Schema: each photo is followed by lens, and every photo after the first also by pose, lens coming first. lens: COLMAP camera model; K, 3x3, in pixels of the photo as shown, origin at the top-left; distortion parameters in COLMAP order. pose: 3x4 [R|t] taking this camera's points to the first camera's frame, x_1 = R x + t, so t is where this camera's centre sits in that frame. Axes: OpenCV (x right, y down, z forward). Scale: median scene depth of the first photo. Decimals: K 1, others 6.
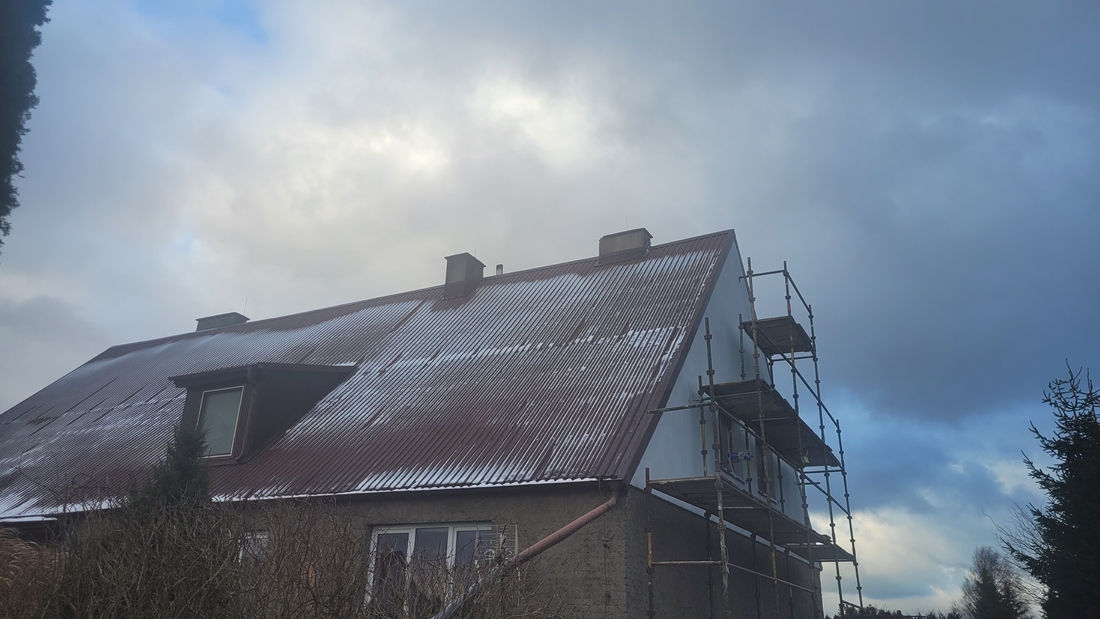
lens RADIAL K [[819.9, 0, 550.0], [0, 819.9, 309.5], [0, 0, 1]] dist [0.044099, -0.006873]
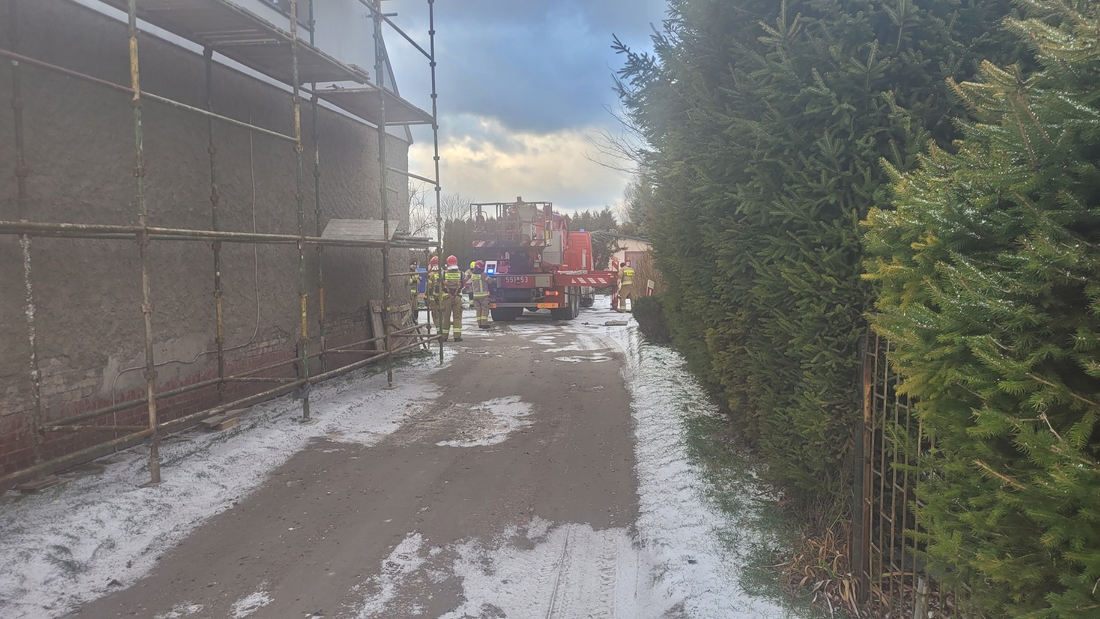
lens RADIAL K [[819.9, 0, 550.0], [0, 819.9, 309.5], [0, 0, 1]] dist [0.044099, -0.006873]
pose [[0.942545, -0.082049, 0.323848, 0.237516], [-0.065769, 0.904829, 0.420664, 0.156833], [-0.327542, -0.417794, 0.847446, 0.316046]]
